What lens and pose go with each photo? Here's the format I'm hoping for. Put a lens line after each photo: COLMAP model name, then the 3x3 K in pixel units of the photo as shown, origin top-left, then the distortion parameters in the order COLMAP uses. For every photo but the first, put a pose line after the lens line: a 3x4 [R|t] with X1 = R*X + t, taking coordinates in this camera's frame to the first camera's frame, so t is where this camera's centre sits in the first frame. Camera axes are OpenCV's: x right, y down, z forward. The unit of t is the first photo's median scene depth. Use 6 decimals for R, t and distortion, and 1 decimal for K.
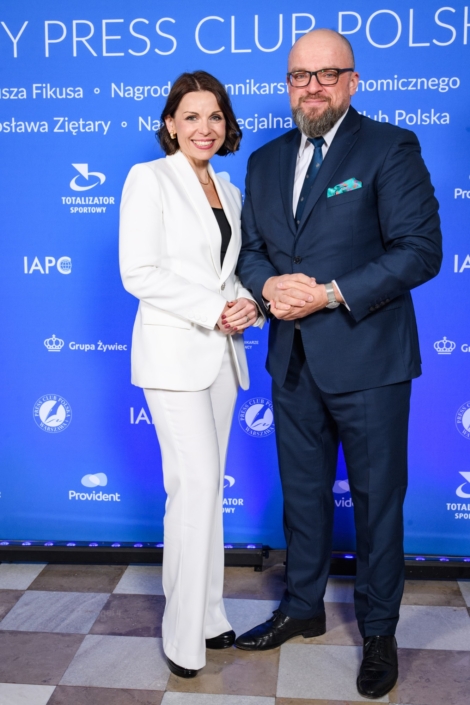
lens RADIAL K [[834.5, 0, 234.1], [0, 834.5, 341.0], [0, 0, 1]] dist [-0.013155, 0.000000]
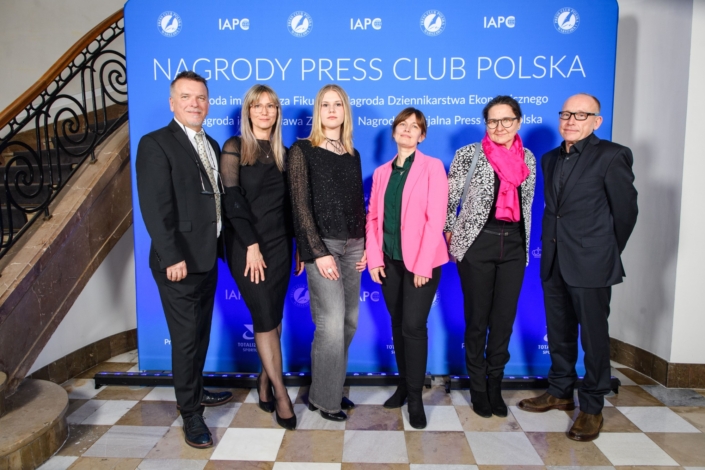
lens RADIAL K [[489.4, 0, 354.0], [0, 489.4, 240.6], [0, 0, 1]] dist [-0.025353, 0.001139]
pose [[0.997660, -0.005209, 0.068175, -0.195417], [0.006568, 0.999784, -0.019724, -0.001587], [-0.068058, 0.020125, 0.997478, 0.029819]]
